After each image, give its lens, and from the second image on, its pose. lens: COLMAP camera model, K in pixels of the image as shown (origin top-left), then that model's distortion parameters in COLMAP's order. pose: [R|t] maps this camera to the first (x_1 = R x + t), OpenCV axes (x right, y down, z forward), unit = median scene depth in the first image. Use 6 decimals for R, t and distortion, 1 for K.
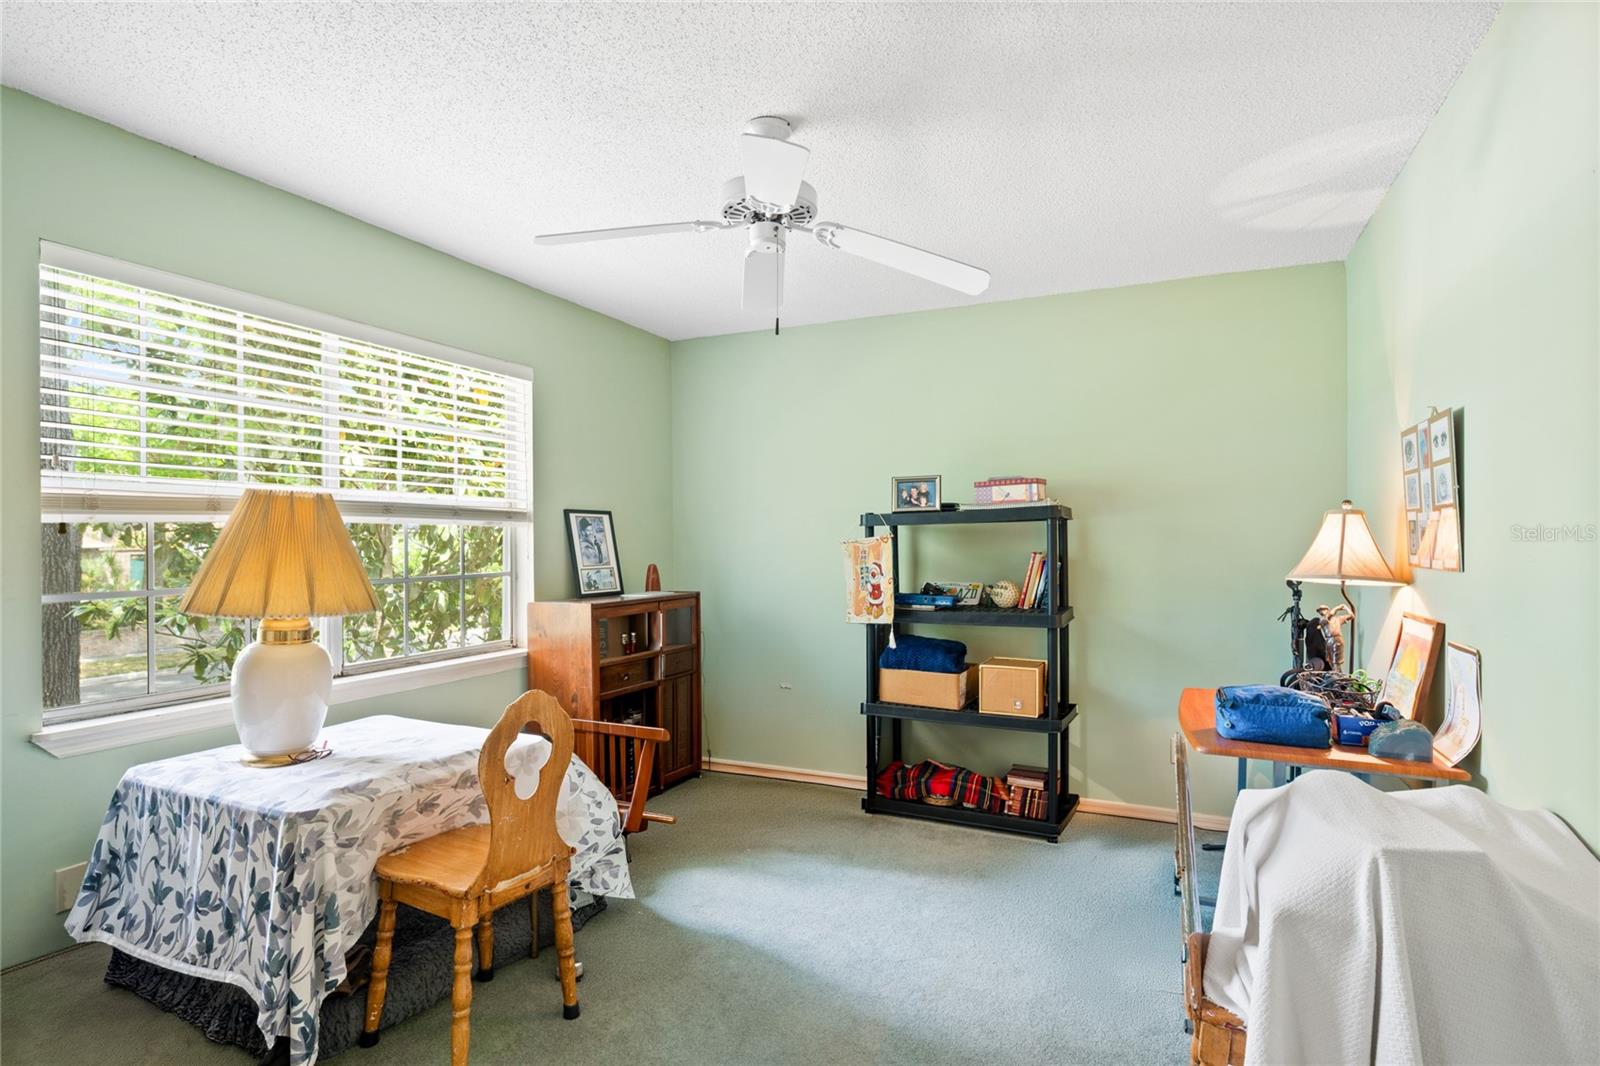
lens RADIAL K [[831.9, 0, 803.0], [0, 831.9, 532.1], [0, 0, 1]] dist [0.005605, 0.000464]
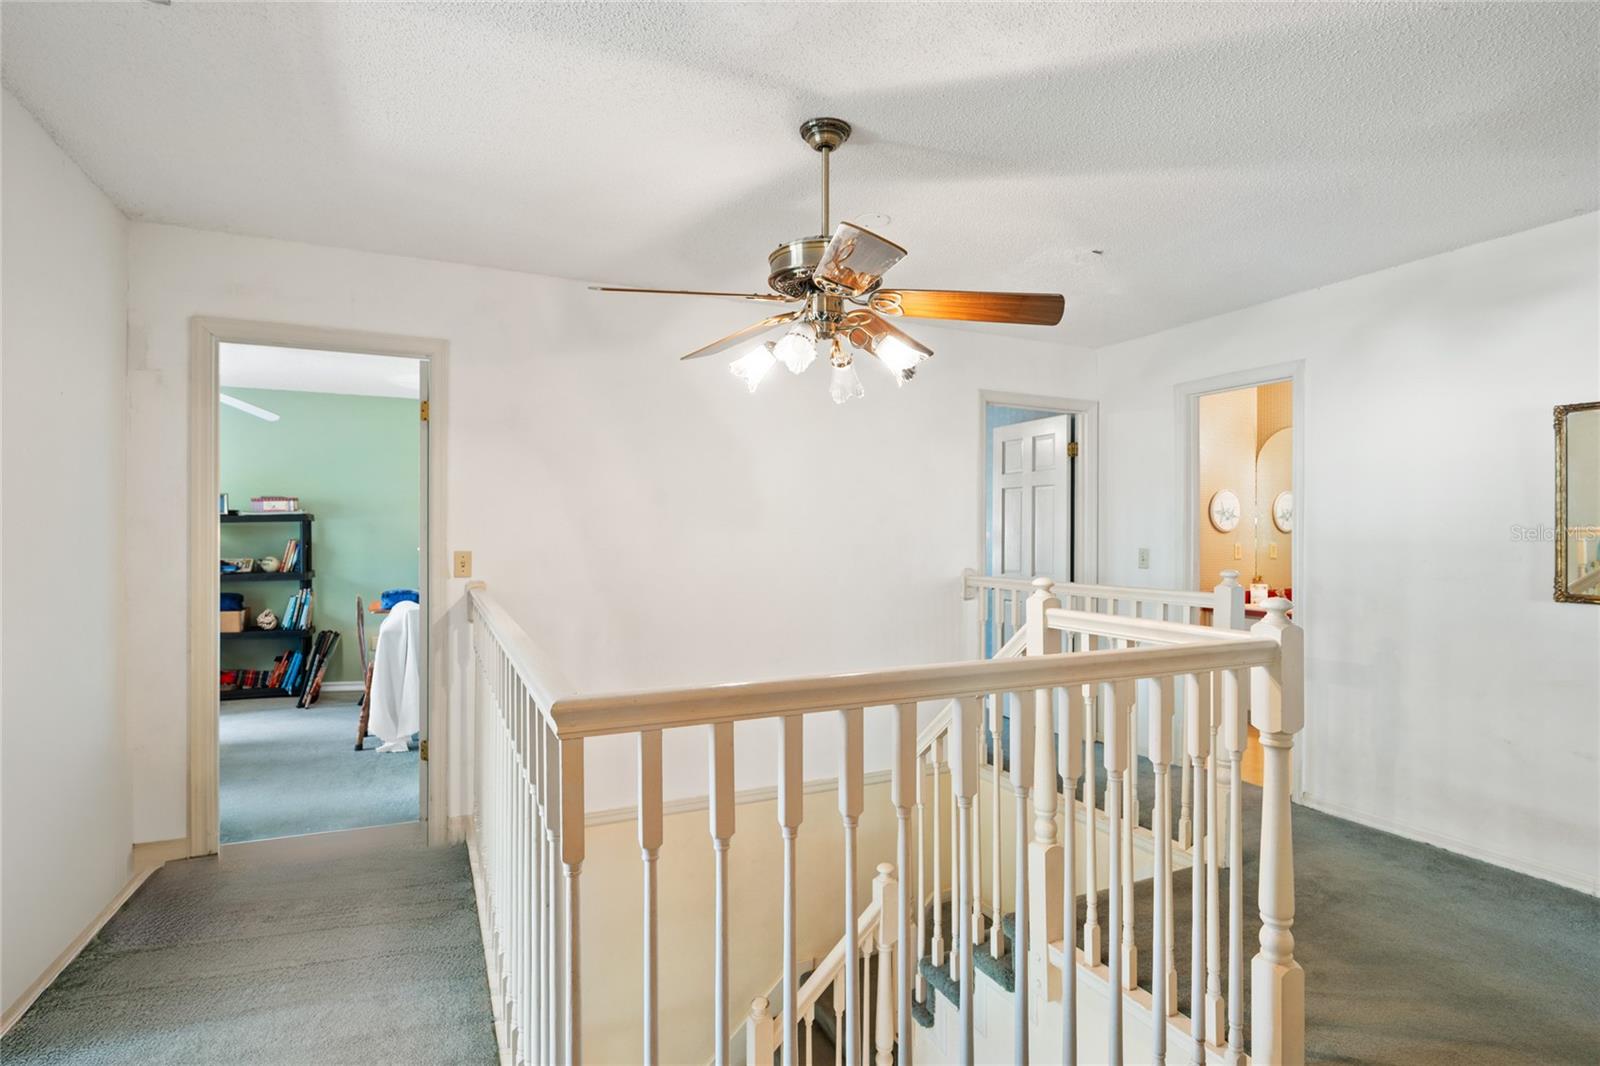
lens RADIAL K [[831.9, 0, 804.5], [0, 831.9, 531.2], [0, 0, 1]] dist [0.005605, 0.000464]
pose [[0.654496, 0.003609, 0.756057, -0.347588], [-0.003367, 0.999993, -0.001859, 0.006486], [-0.756058, -0.001330, 0.654503, -0.986502]]
